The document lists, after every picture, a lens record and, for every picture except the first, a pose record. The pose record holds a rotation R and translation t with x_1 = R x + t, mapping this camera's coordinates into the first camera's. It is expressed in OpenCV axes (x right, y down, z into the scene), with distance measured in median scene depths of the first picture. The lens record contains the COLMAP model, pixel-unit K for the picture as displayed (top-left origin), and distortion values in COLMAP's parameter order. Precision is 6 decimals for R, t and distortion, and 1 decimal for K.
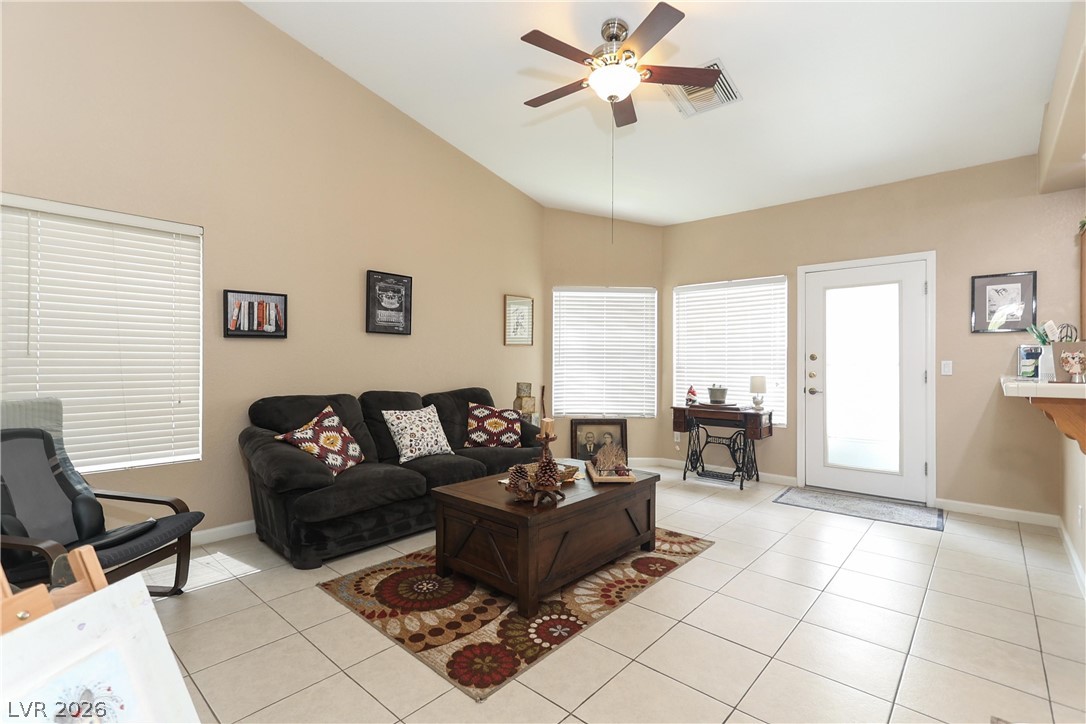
lens RADIAL K [[502.5, 0, 544.4], [0, 502.5, 377.4], [0, 0, 1]] dist [-0.001649, 0.004750]
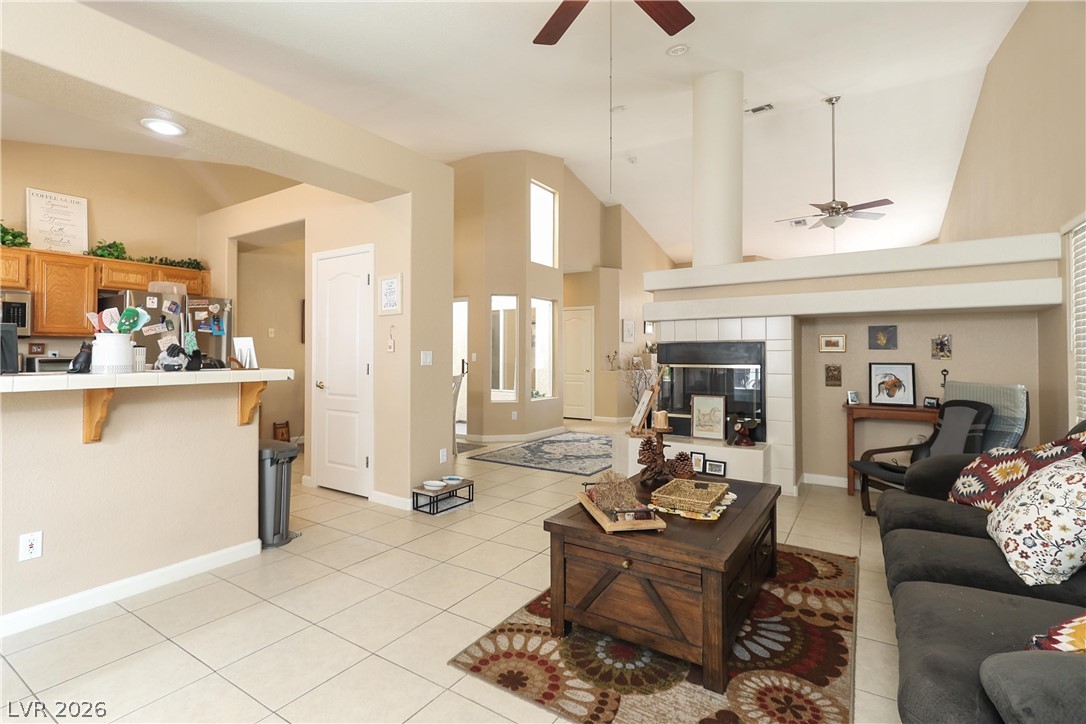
lens RADIAL K [[502.5, 0, 548.4], [0, 502.5, 352.6], [0, 0, 1]] dist [-0.001649, 0.004750]
pose [[-0.987778, -0.006356, -0.155739, 0.335393], [-0.010232, 0.999657, 0.024098, -0.050100], [0.155532, 0.025397, -0.987504, 1.677543]]
